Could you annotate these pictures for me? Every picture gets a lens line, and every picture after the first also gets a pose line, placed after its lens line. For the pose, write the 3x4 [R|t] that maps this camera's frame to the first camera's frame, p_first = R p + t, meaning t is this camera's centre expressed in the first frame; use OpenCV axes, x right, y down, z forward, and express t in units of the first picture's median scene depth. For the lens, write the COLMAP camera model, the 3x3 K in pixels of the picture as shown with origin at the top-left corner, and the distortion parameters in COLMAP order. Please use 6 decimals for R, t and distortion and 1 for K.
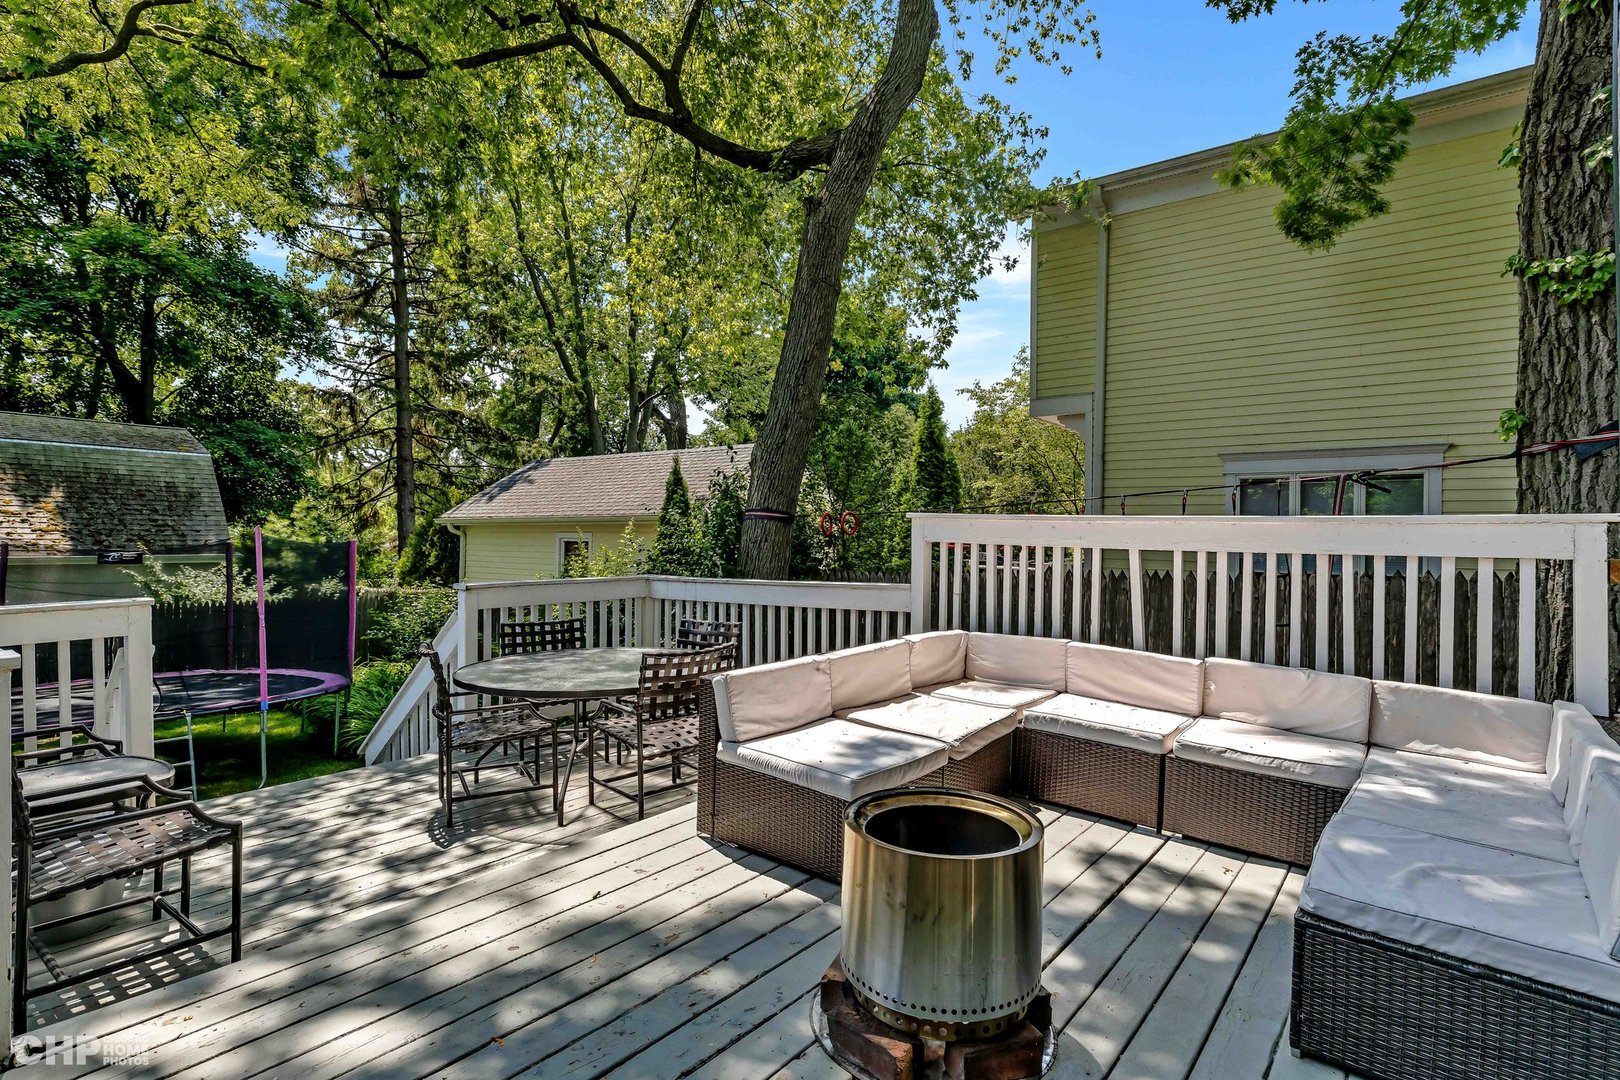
lens RADIAL K [[784.9, 0, 816.5], [0, 784.9, 540.1], [0, 0, 1]] dist [0.001547, 0.002264]
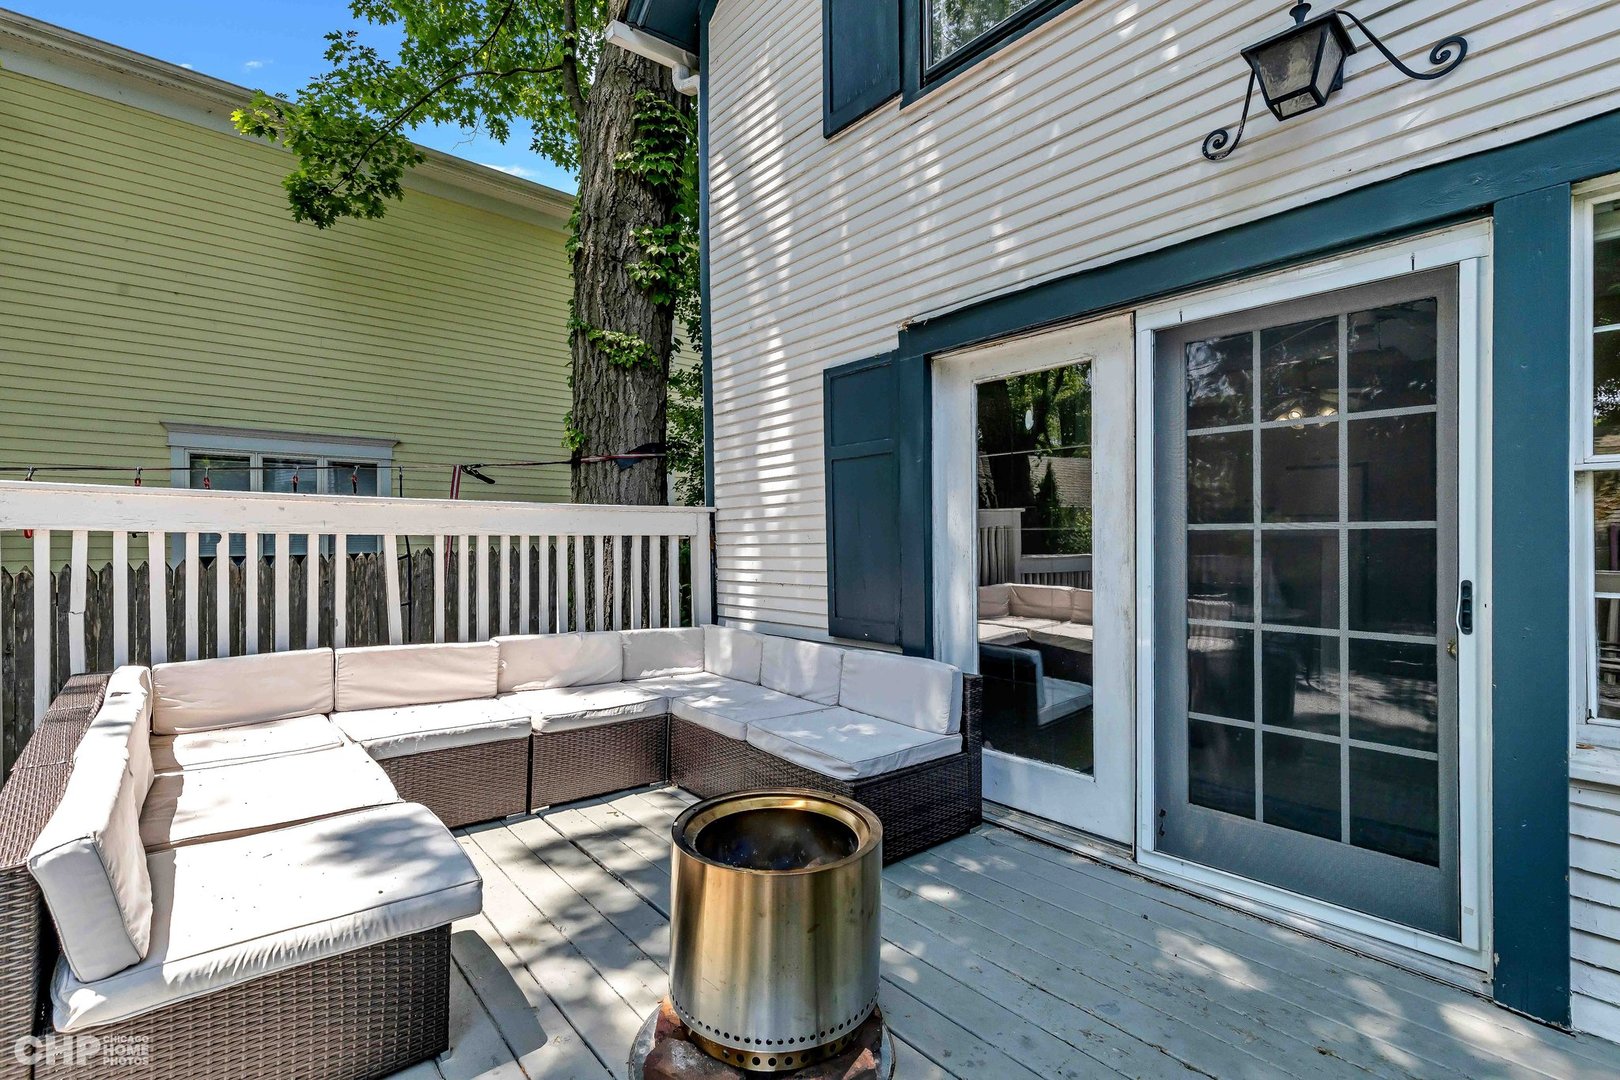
lens RADIAL K [[715.1, 0, 811.1], [0, 715.1, 537.8], [0, 0, 1]] dist [0.009019, -0.000610]
pose [[0.197137, -0.025913, 0.980033, -0.157368], [0.001027, 0.999656, 0.026225, -0.003017], [-0.980375, -0.004164, 0.197096, 0.186294]]
